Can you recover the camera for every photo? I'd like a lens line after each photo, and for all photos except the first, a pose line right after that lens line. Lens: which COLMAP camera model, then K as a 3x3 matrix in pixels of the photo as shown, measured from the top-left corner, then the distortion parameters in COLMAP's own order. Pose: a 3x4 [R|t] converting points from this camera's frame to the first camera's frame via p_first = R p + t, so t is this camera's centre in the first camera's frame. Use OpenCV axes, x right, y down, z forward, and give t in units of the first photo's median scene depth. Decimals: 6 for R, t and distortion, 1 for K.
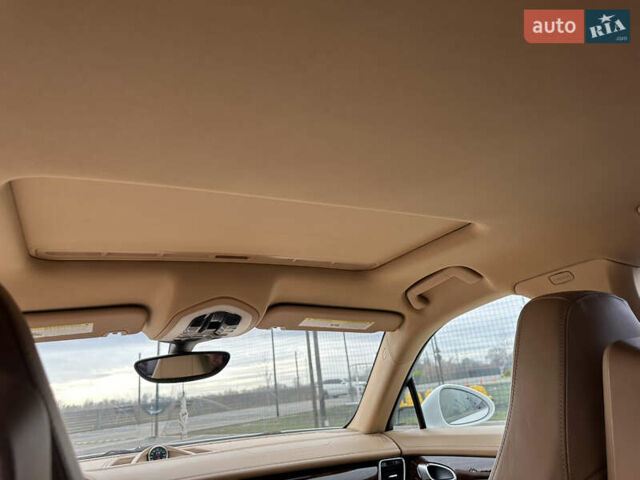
lens RADIAL K [[457.9, 0, 320.6], [0, 457.9, 235.4], [0, 0, 1]] dist [0.004449, -0.002893]
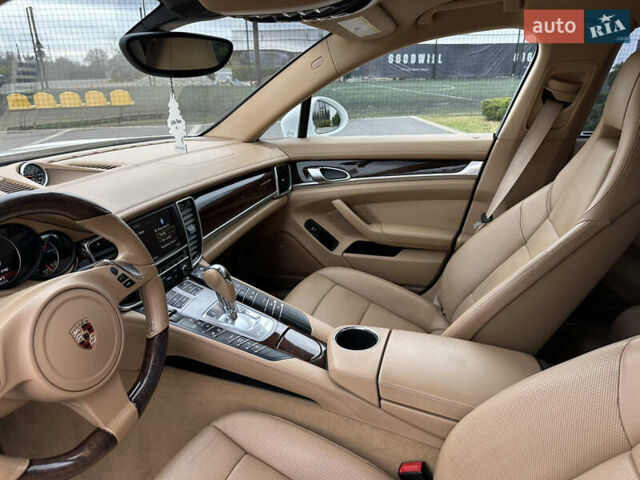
lens RADIAL K [[448.8, 0, 317.6], [0, 448.8, 243.5], [0, 0, 1]] dist [0.046164, -0.054920]
pose [[0.702515, -0.168163, 0.691516, -0.101320], [-0.278880, 0.828918, 0.484892, 0.020577], [-0.654751, -0.533494, 0.535430, 0.054032]]
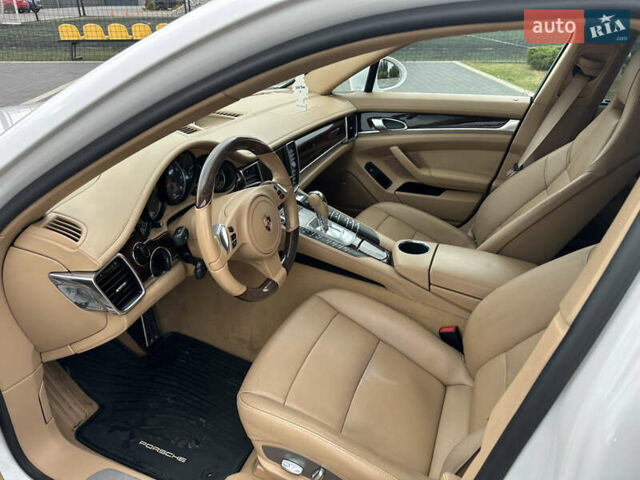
lens RADIAL K [[448.8, 0, 317.4], [0, 448.8, 240.8], [0, 0, 1]] dist [0.046164, -0.054920]
pose [[0.750779, -0.206230, 0.627535, -0.147882], [-0.291194, 0.749392, 0.594658, 0.004601], [-0.592906, -0.629191, 0.502575, 0.036148]]
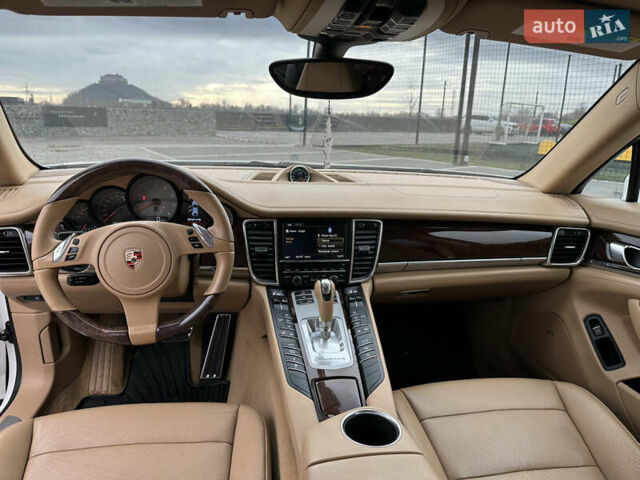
lens RADIAL K [[448.8, 0, 318.6], [0, 448.8, 240.5], [0, 0, 1]] dist [0.046164, -0.054920]
pose [[0.946508, 0.207471, -0.247140, -0.012560], [-0.031963, 0.822413, 0.567993, 0.013370], [0.321093, -0.529711, 0.785052, 0.042532]]
